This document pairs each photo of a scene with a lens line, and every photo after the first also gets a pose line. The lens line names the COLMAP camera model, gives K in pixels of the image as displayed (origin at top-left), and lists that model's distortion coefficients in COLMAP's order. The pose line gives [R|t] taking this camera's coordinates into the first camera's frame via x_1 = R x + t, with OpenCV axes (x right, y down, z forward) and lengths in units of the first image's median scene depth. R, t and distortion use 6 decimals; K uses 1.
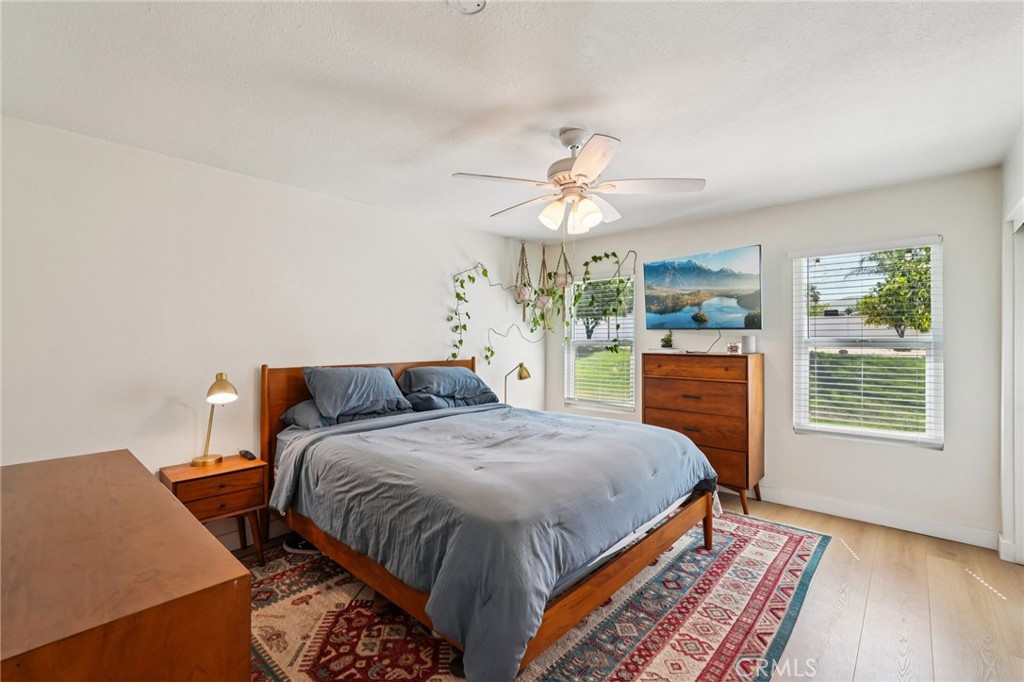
lens RADIAL K [[449.8, 0, 514.0], [0, 449.8, 342.3], [0, 0, 1]] dist [-0.015527, 0.008081]
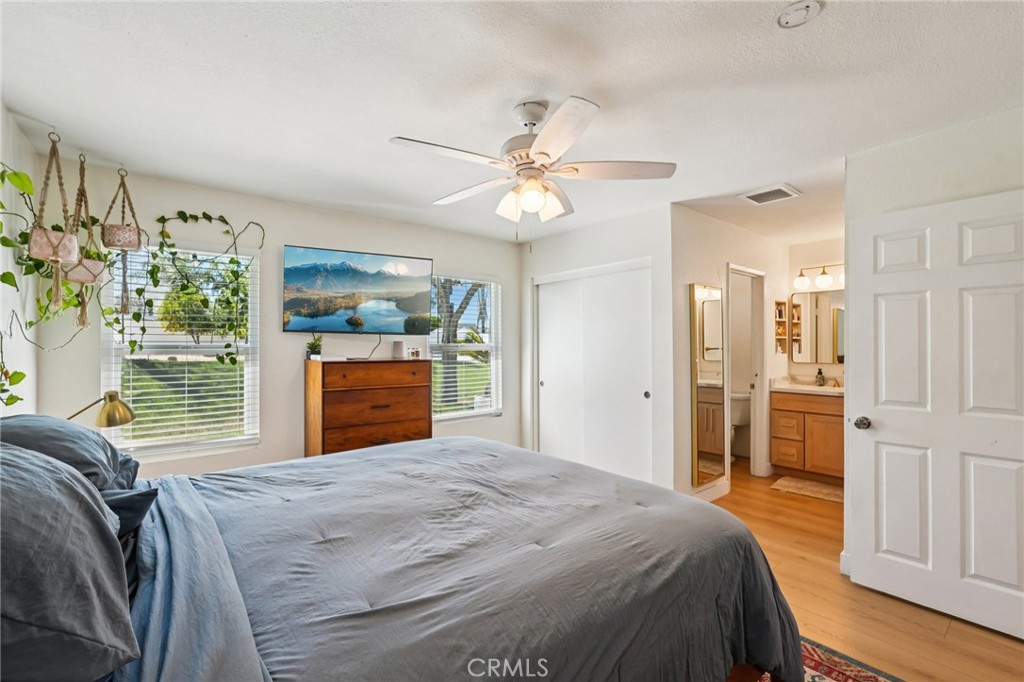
lens RADIAL K [[449.8, 0, 514.0], [0, 449.8, 342.3], [0, 0, 1]] dist [-0.015527, 0.008081]
pose [[0.146505, 0.007763, 0.989179, -0.449582], [0.009333, 0.999914, -0.009230, 0.000345], [-0.989166, 0.010585, 0.146420, 0.555208]]
